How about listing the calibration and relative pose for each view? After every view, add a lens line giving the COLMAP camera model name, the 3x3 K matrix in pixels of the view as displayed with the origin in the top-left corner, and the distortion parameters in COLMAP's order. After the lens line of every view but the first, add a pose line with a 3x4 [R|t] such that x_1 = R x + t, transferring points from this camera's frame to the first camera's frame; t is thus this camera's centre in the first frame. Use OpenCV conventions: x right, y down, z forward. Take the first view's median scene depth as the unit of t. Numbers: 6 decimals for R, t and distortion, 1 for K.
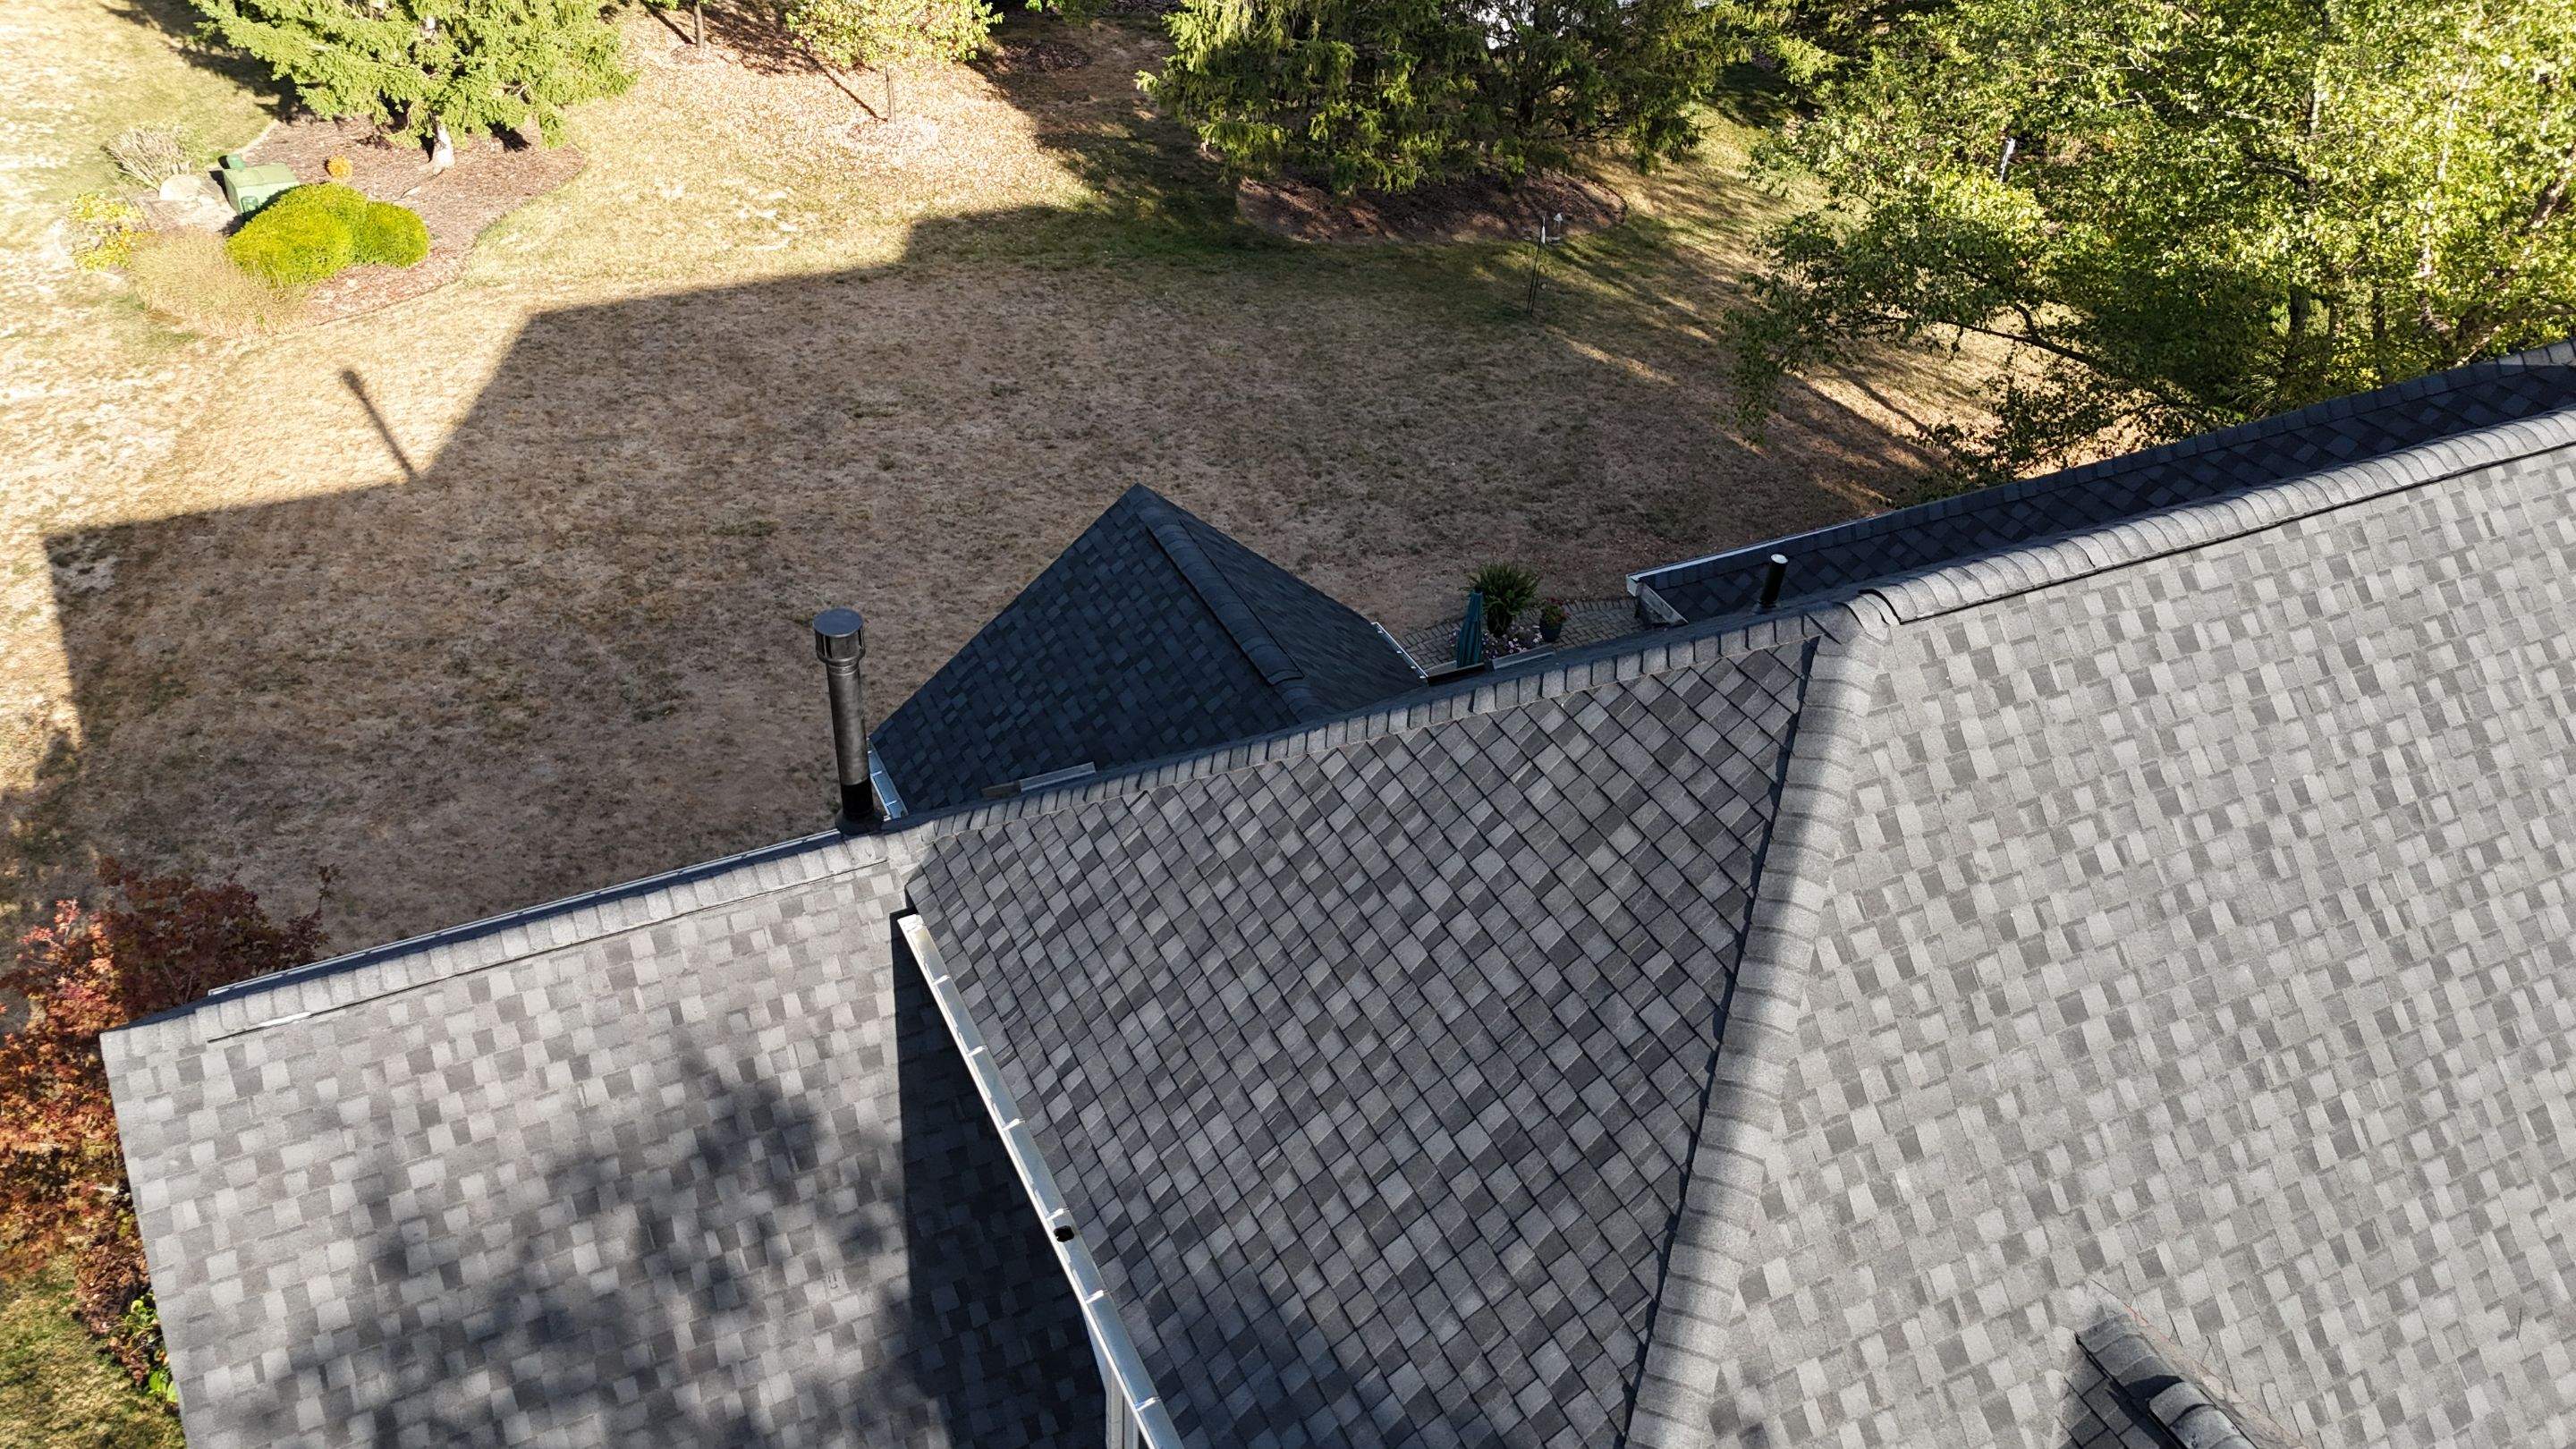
lens RADIAL K [[1894.9, 0, 1291.1], [0, 1894.9, 719.4], [0, 0, 1]] dist [0.075259, -0.061693]
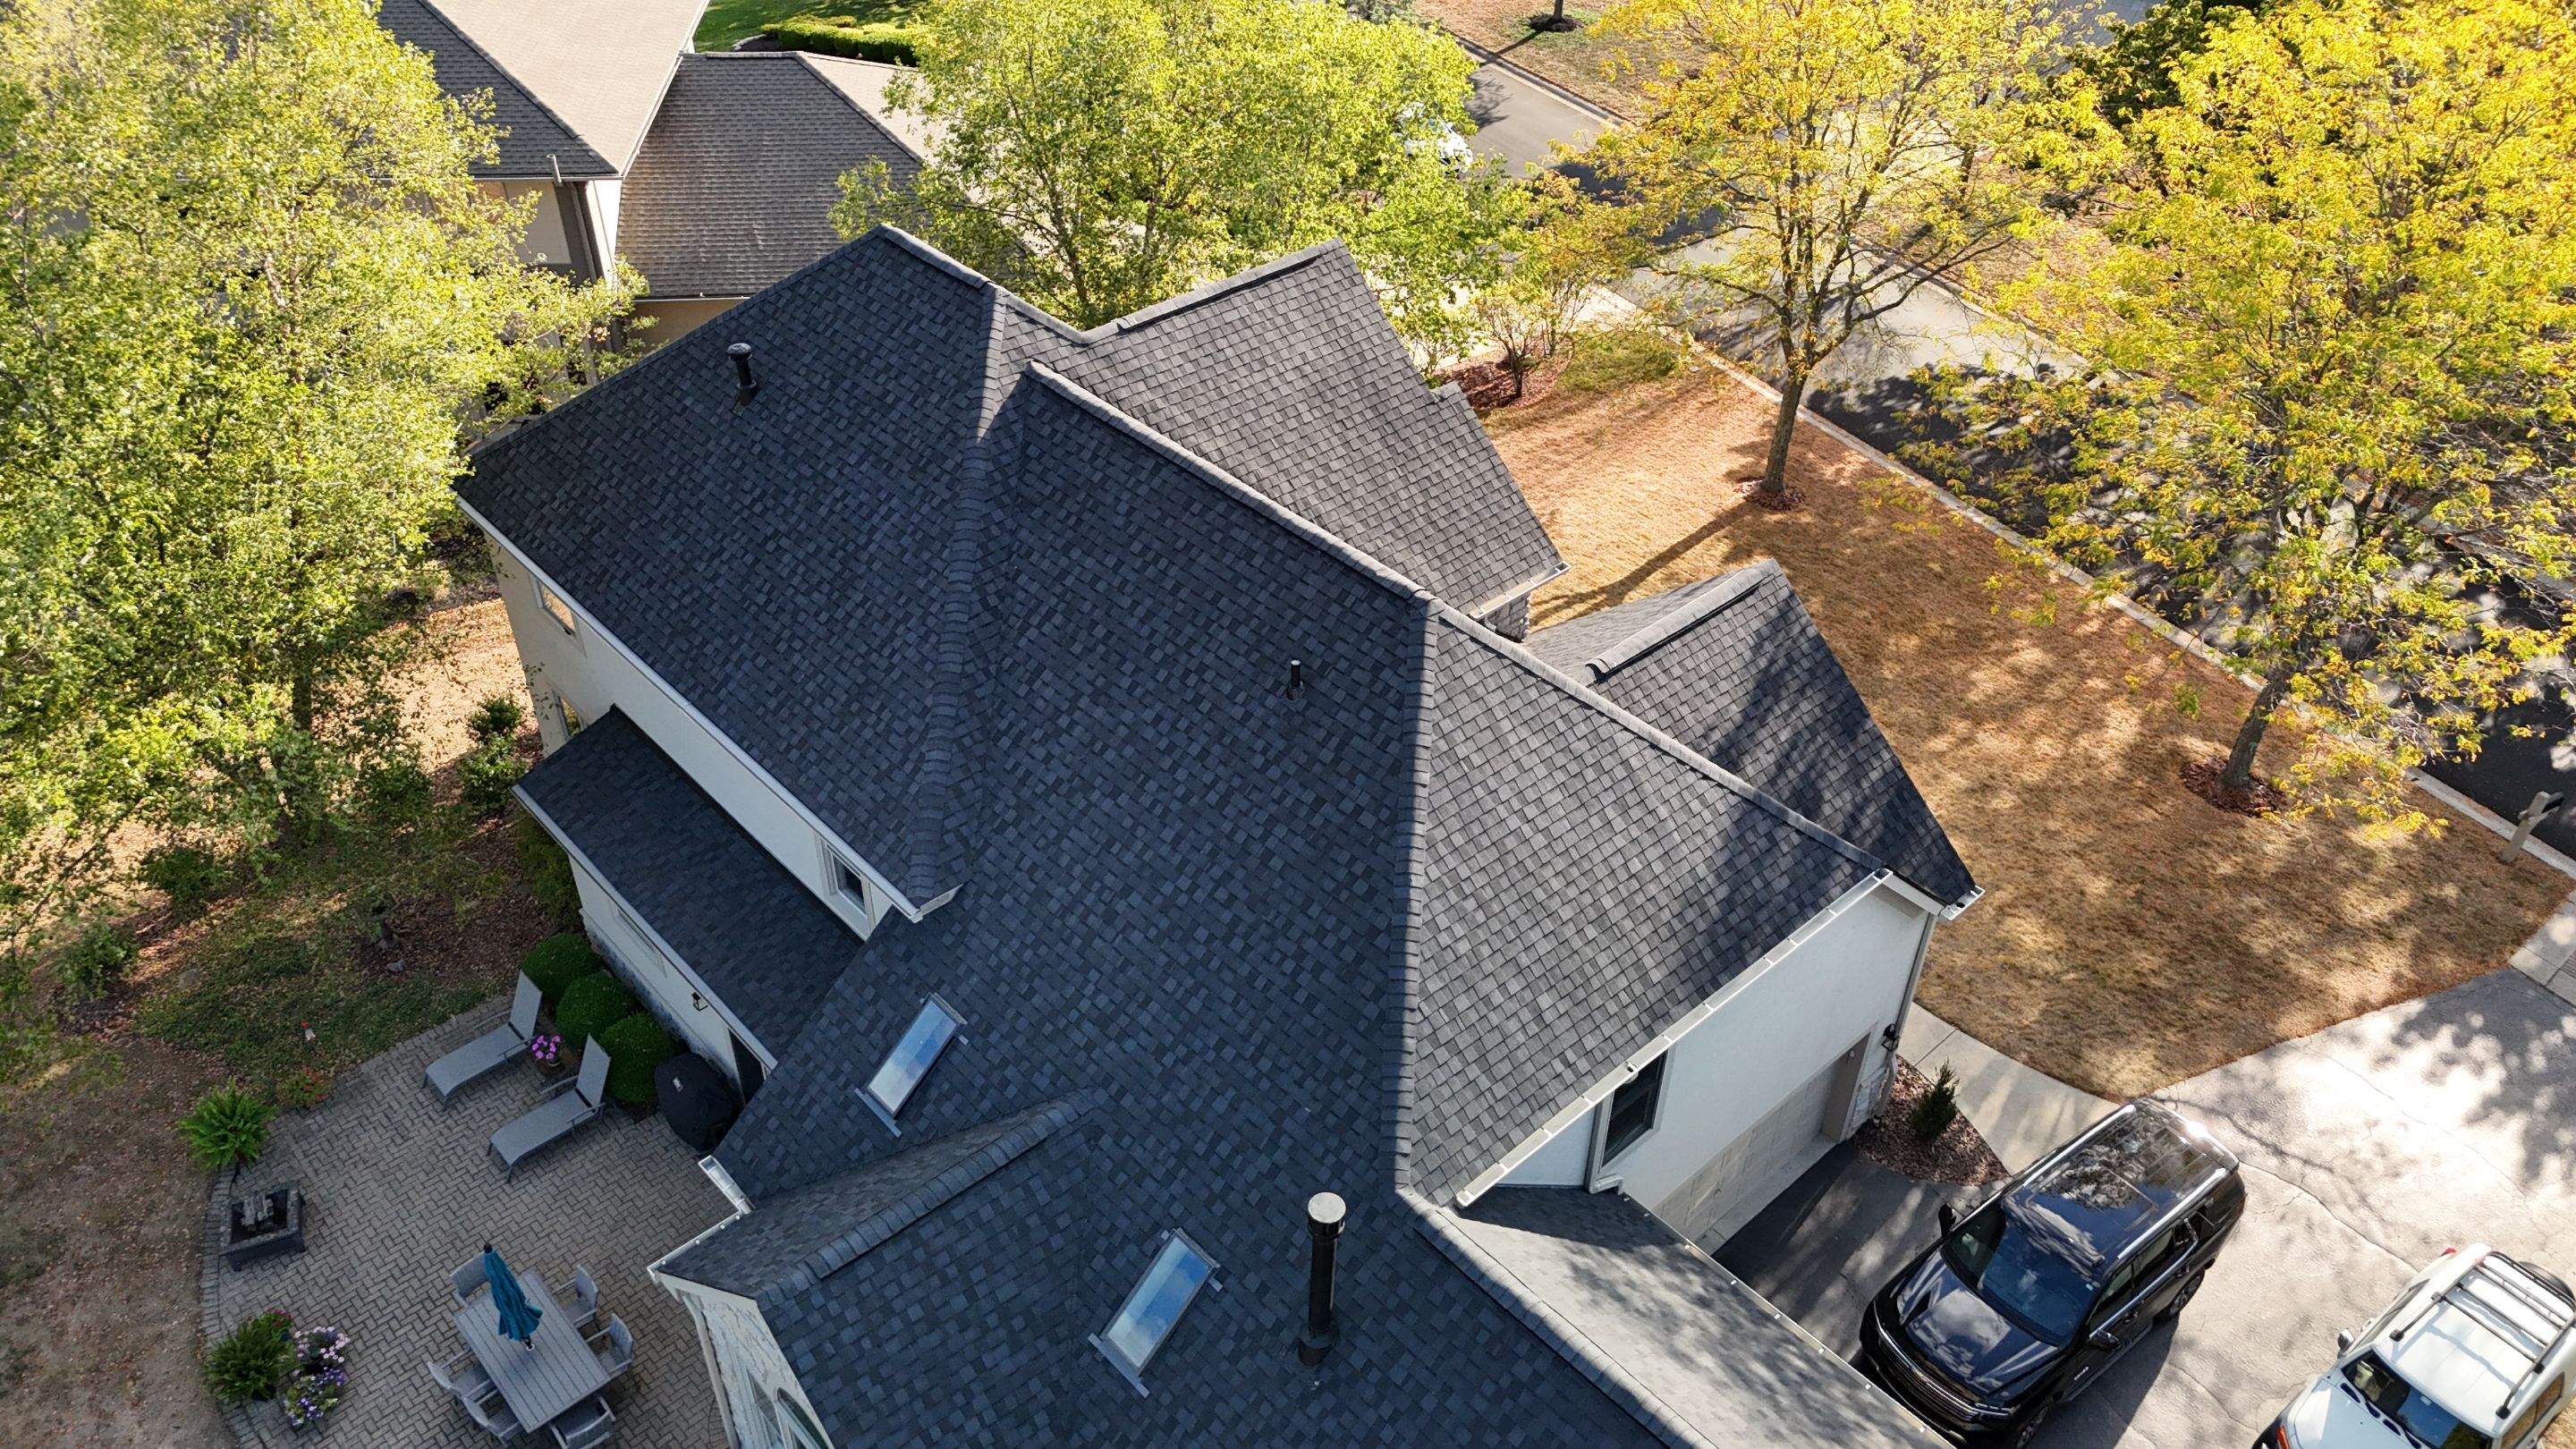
lens RADIAL K [[1898.5, 0, 1285.7], [0, 1898.5, 716.3], [0, 0, 1]] dist [0.152809, -0.295624]
pose [[-0.267905, -0.629748, 0.729139, -1.172386], [0.554851, 0.517852, 0.651130, -1.317189], [-0.787634, 0.579005, 0.210681, 0.659419]]
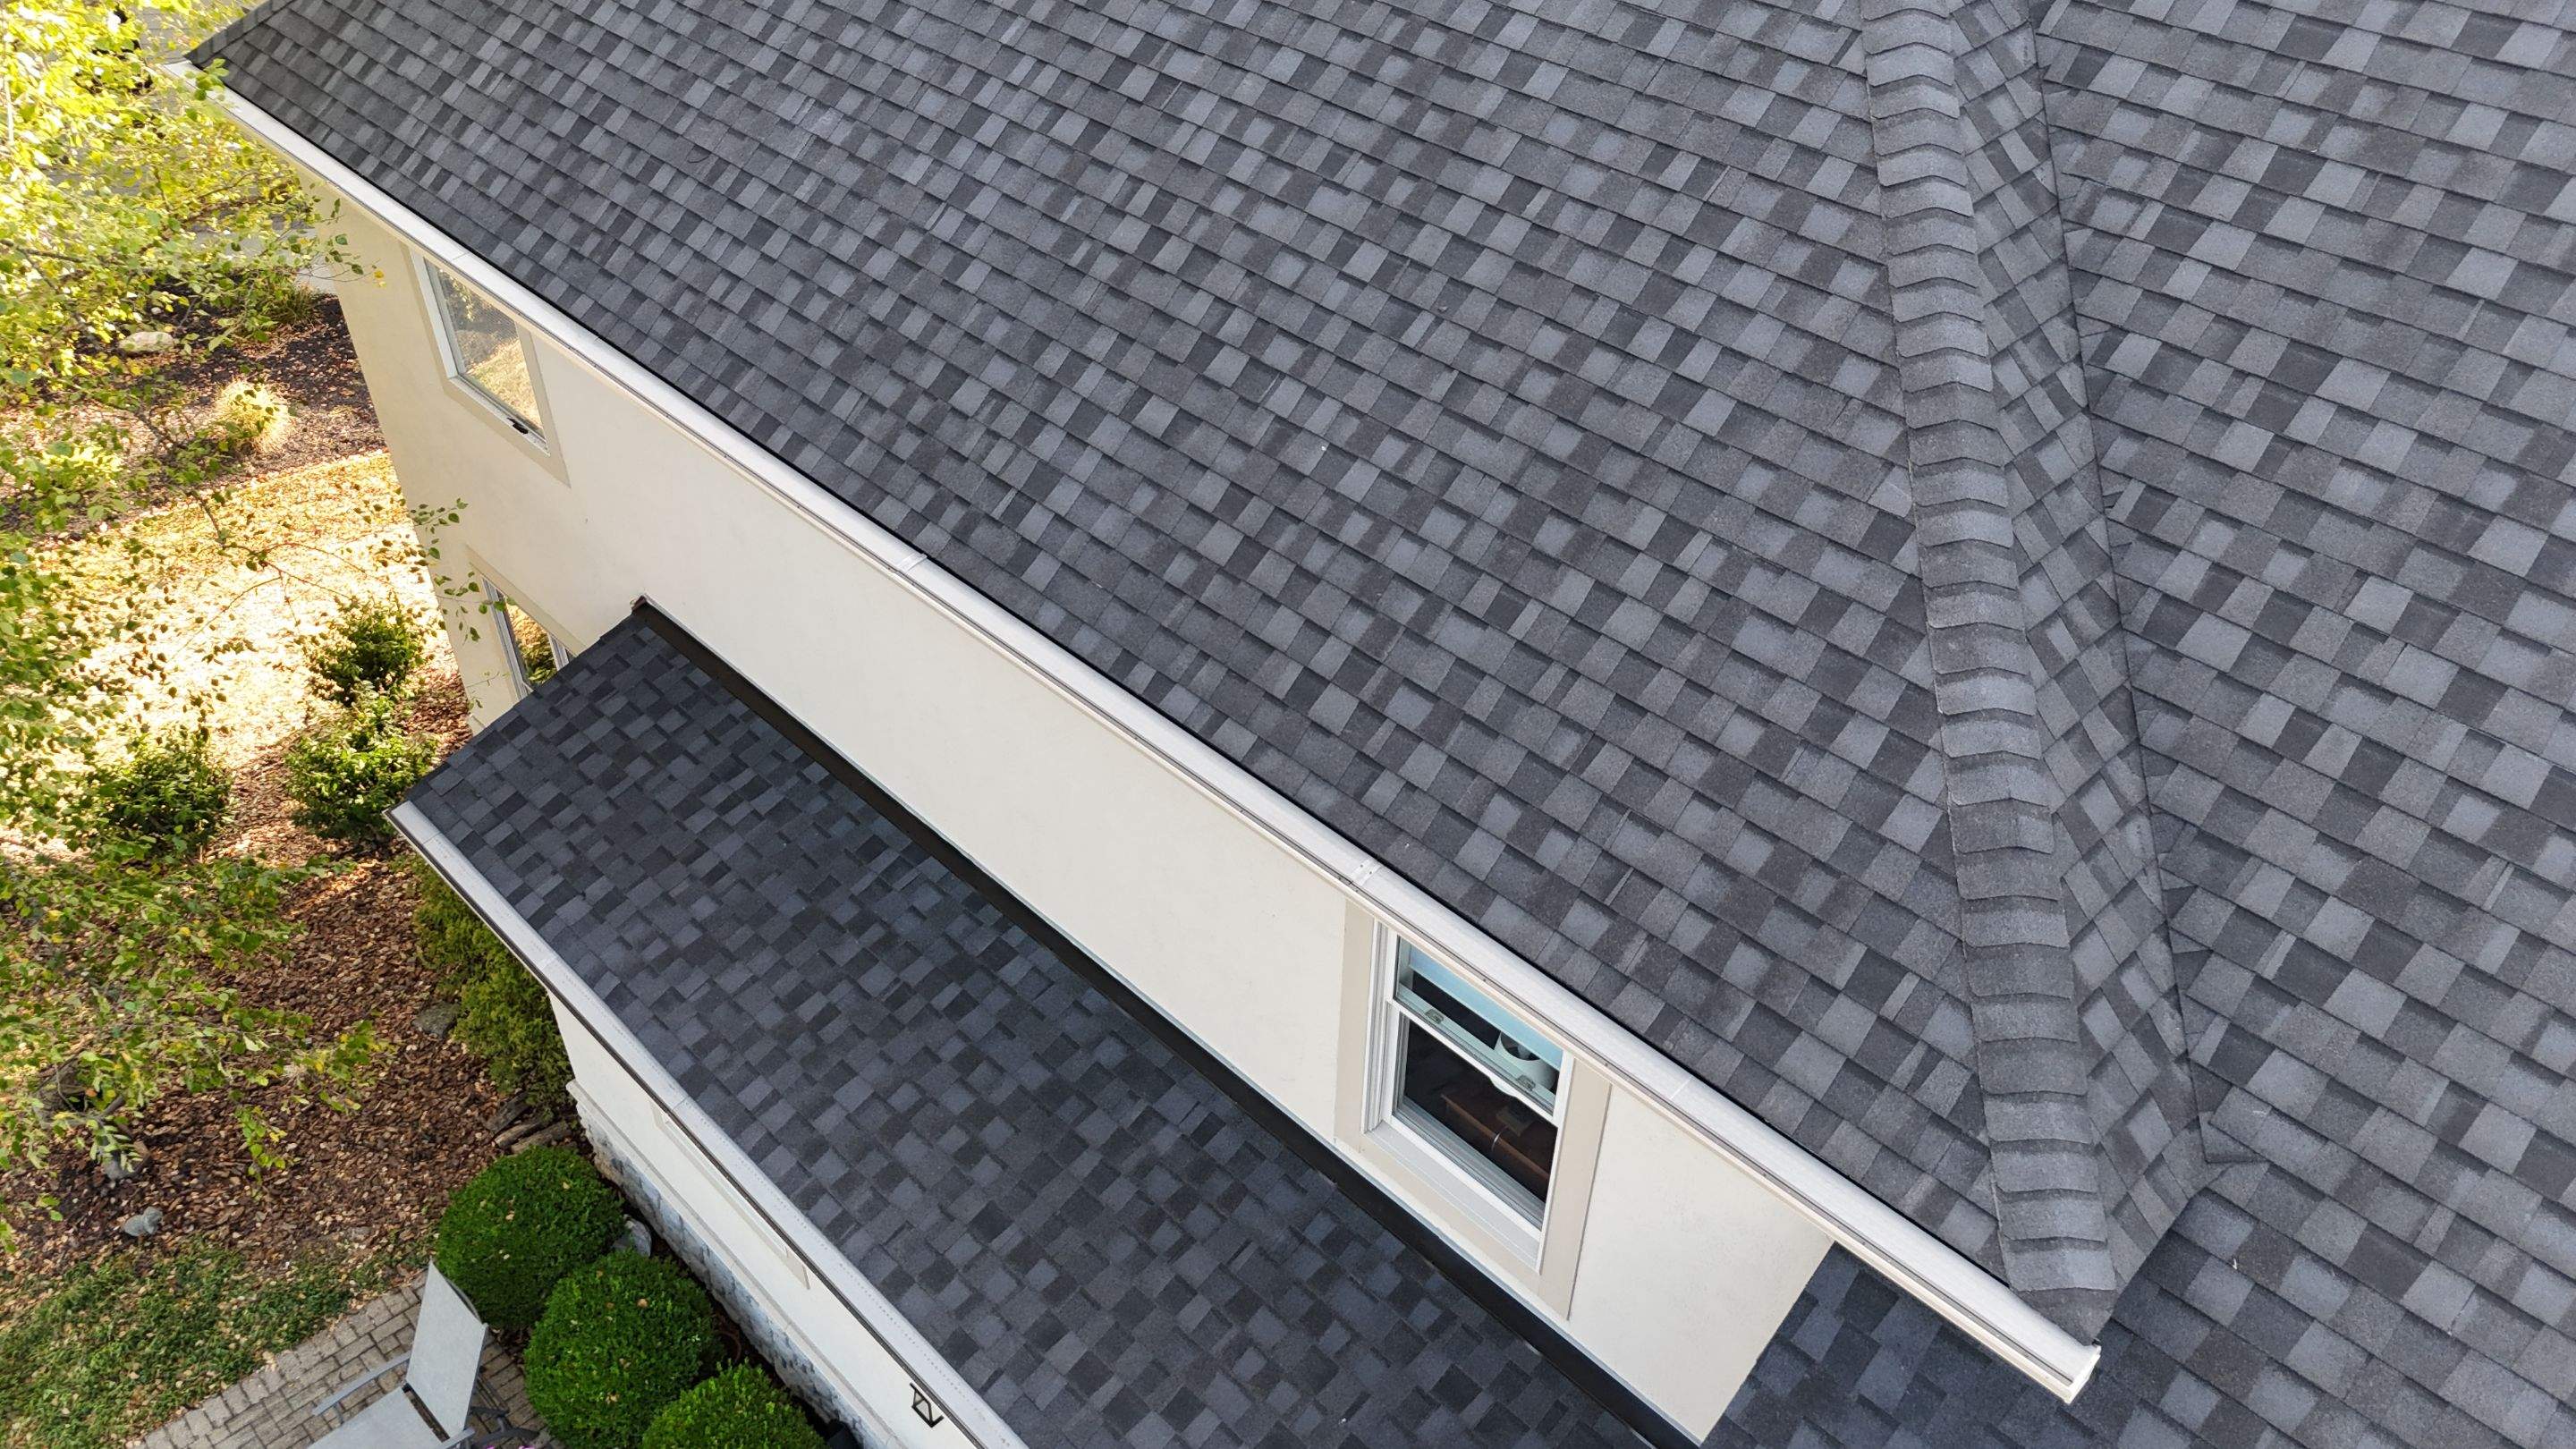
lens RADIAL K [[1904.6, 0, 1281.1], [0, 1904.6, 723.9], [0, 0, 1]] dist [0.074705, -0.064664]
pose [[-0.306815, -0.642998, 0.701725, 0.098347], [0.543684, 0.486749, 0.683728, -0.625612], [-0.781199, 0.591295, 0.200245, 1.476935]]
